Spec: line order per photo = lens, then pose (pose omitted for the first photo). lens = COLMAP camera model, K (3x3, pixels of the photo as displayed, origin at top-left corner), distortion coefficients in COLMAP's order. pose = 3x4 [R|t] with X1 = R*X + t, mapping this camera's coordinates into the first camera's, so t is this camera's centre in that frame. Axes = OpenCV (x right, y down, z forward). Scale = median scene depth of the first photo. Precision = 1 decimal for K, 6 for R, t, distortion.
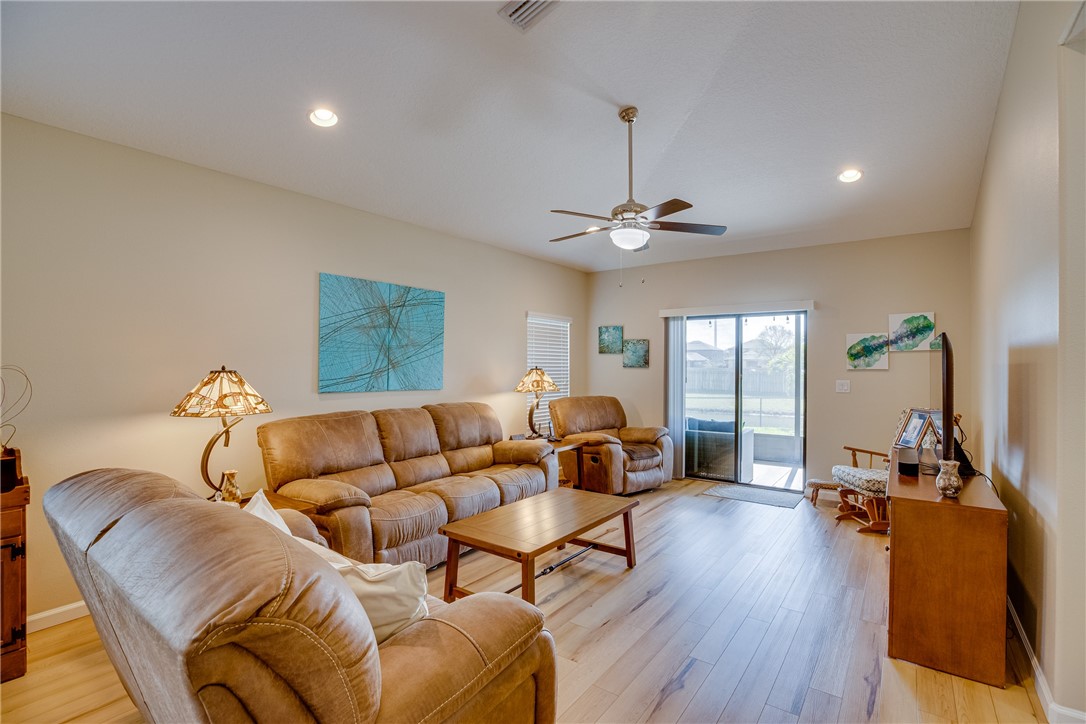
lens RADIAL K [[498.6, 0, 545.3], [0, 498.6, 364.0], [0, 0, 1]] dist [-0.046778, 0.014010]
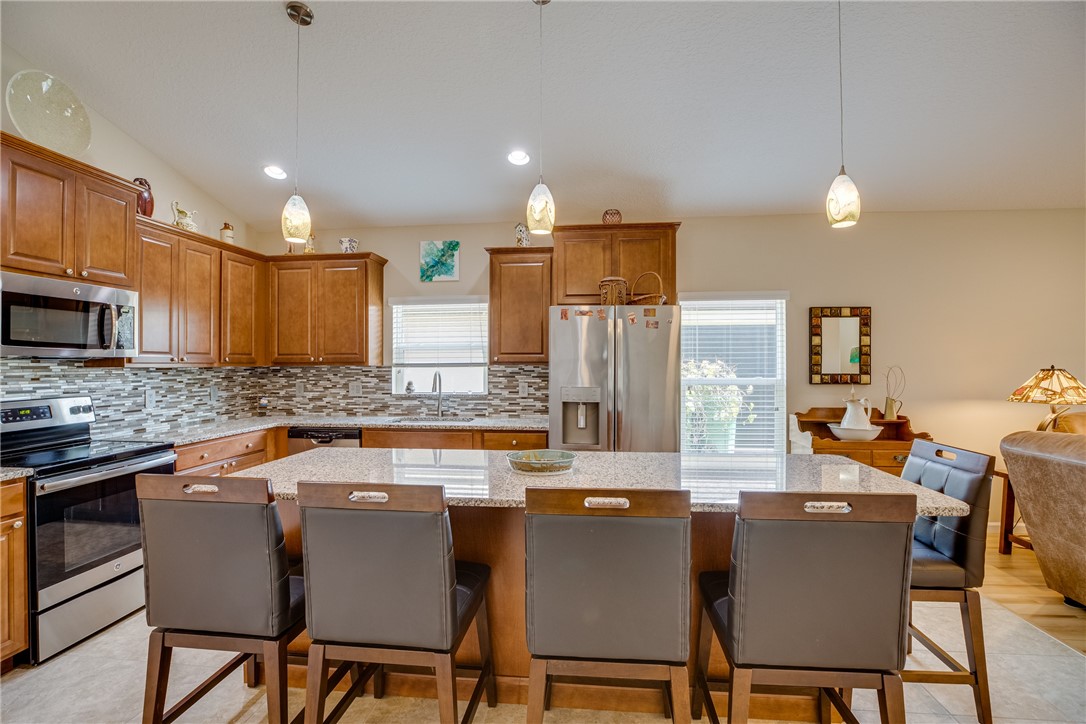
lens RADIAL K [[498.6, 0, 545.3], [0, 498.6, 364.0], [0, 0, 1]] dist [-0.046778, 0.014010]
pose [[0.511434, -0.001611, -0.859321, -0.162289], [0.001295, 0.999999, -0.001104, 0.000640], [0.859322, -0.000549, 0.511435, -0.484267]]
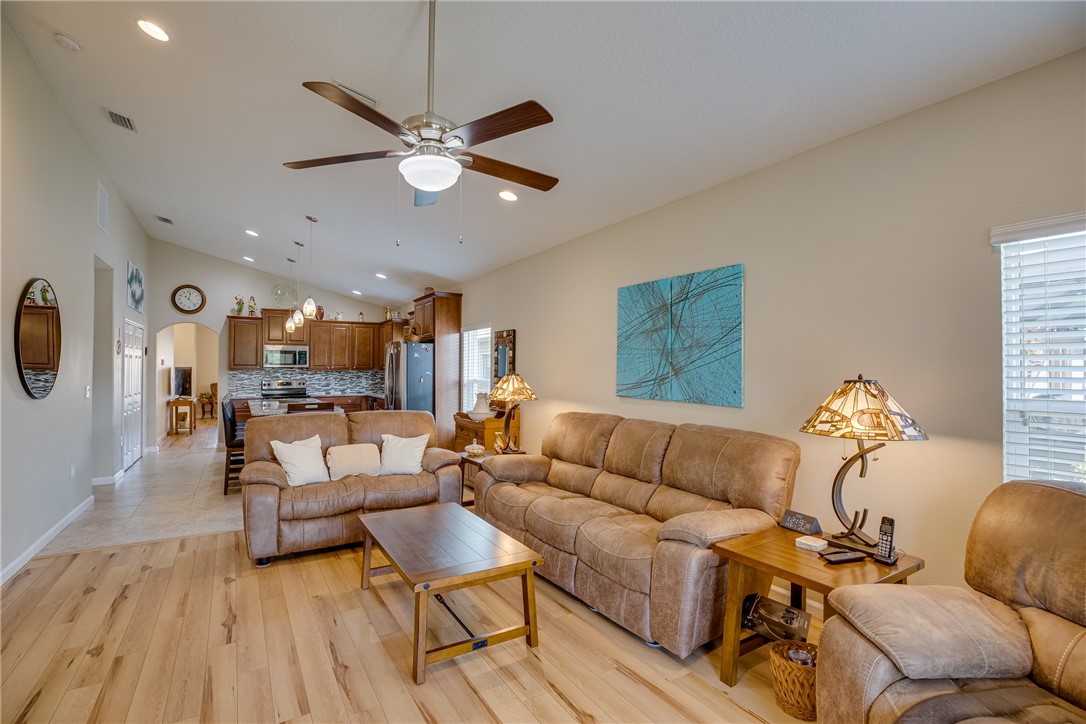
lens RADIAL K [[498.6, 0, 545.3], [0, 498.6, 364.0], [0, 0, 1]] dist [-0.046778, 0.014010]
pose [[-0.363051, -0.013479, -0.931672, 0.559241], [-0.002532, 0.999906, -0.013479, 0.001608], [0.931766, -0.002535, -0.363051, 1.081916]]
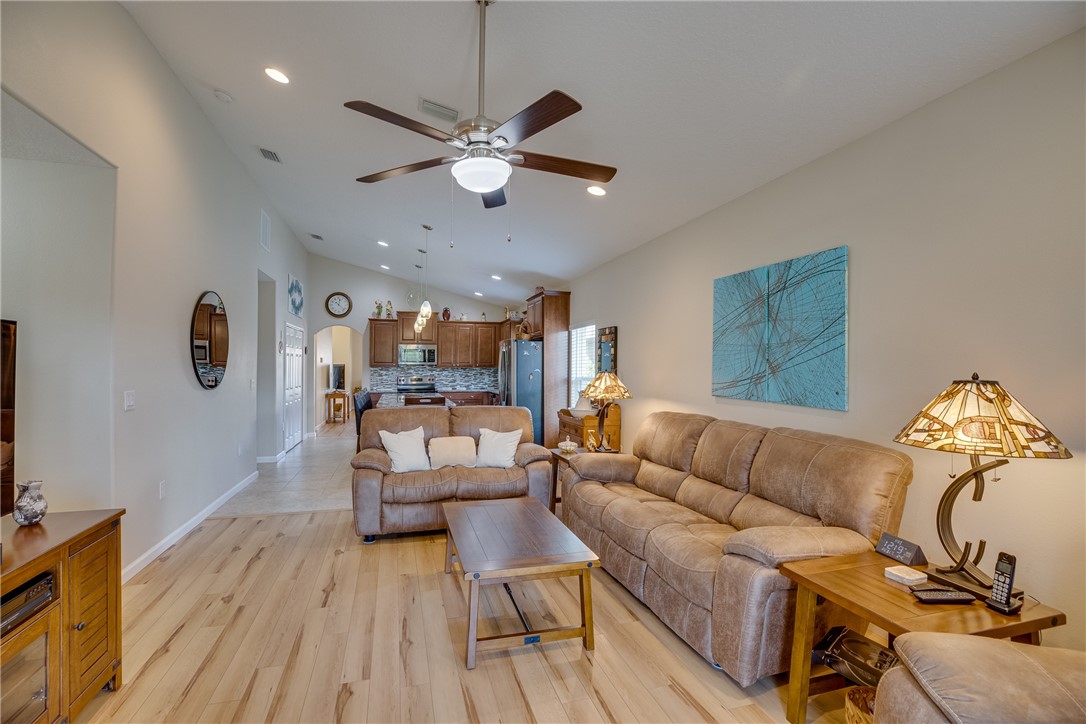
lens RADIAL K [[498.6, 0, 545.3], [0, 498.6, 364.0], [0, 0, 1]] dist [-0.046778, 0.014010]
pose [[-0.597309, -0.010479, -0.801943, 0.508982], [-0.006573, 0.999945, -0.008171, 0.002515], [0.801984, 0.000390, -0.597345, 1.154044]]
